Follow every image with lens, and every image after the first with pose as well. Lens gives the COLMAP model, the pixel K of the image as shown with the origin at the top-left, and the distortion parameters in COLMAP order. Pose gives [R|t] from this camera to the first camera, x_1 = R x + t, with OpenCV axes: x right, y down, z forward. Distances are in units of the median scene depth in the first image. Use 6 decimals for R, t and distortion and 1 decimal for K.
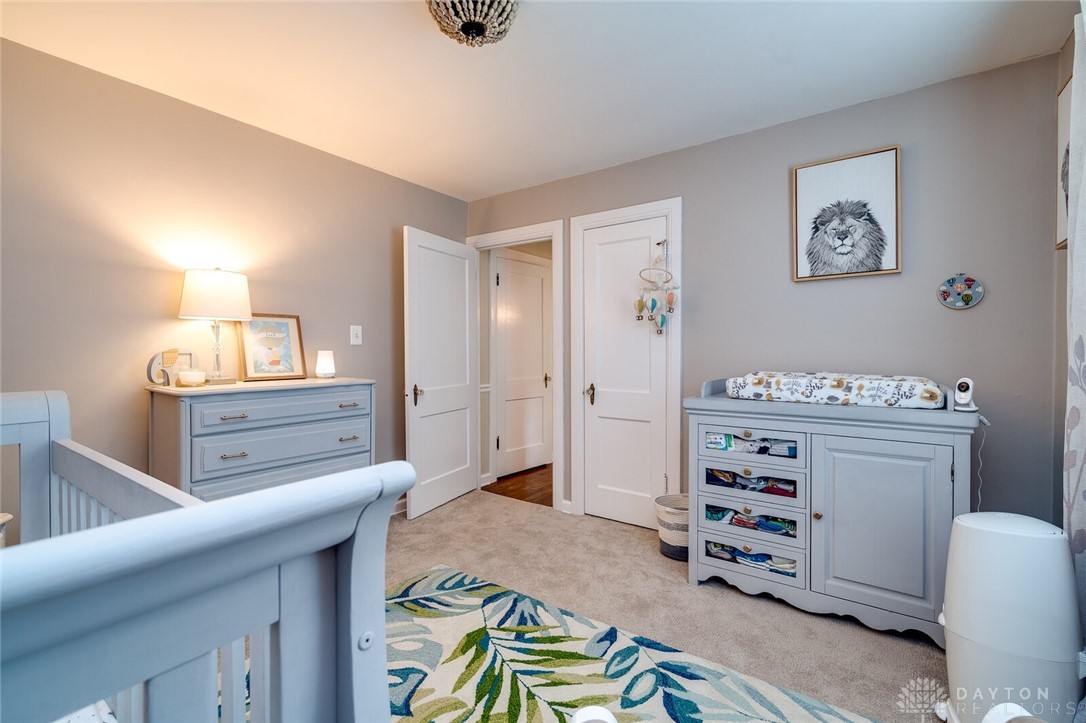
lens RADIAL K [[475.2, 0, 539.2], [0, 475.2, 357.0], [0, 0, 1]] dist [0.009122, -0.000420]
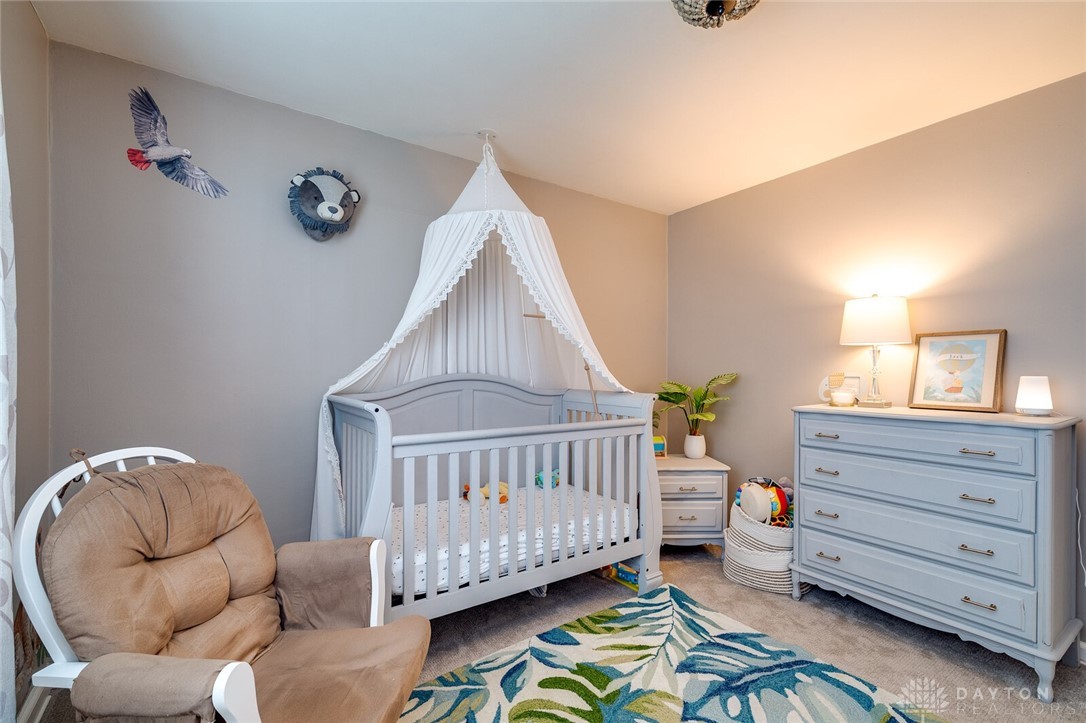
lens RADIAL K [[475.2, 0, 539.2], [0, 475.2, 369.2], [0, 0, 1]] dist [0.009122, -0.000420]
pose [[-0.328034, -0.001230, -0.944665, 0.650582], [-0.019025, 0.999805, 0.005304, -0.020219], [0.944474, 0.019712, -0.327993, 0.799459]]
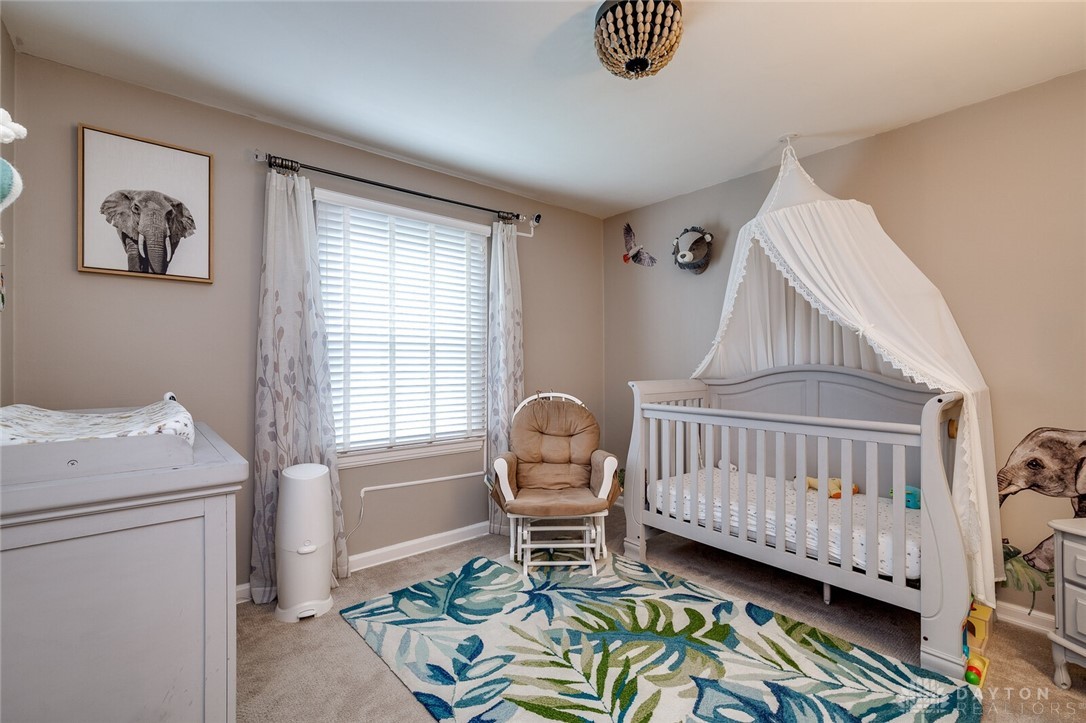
lens RADIAL K [[475.2, 0, 541.8], [0, 475.2, 360.0], [0, 0, 1]] dist [0.009122, -0.000420]
pose [[-0.971281, 0.006461, 0.237847, -0.151954], [0.008852, 0.999920, 0.008983, -0.030081], [-0.237770, 0.010830, -0.971261, 1.720481]]
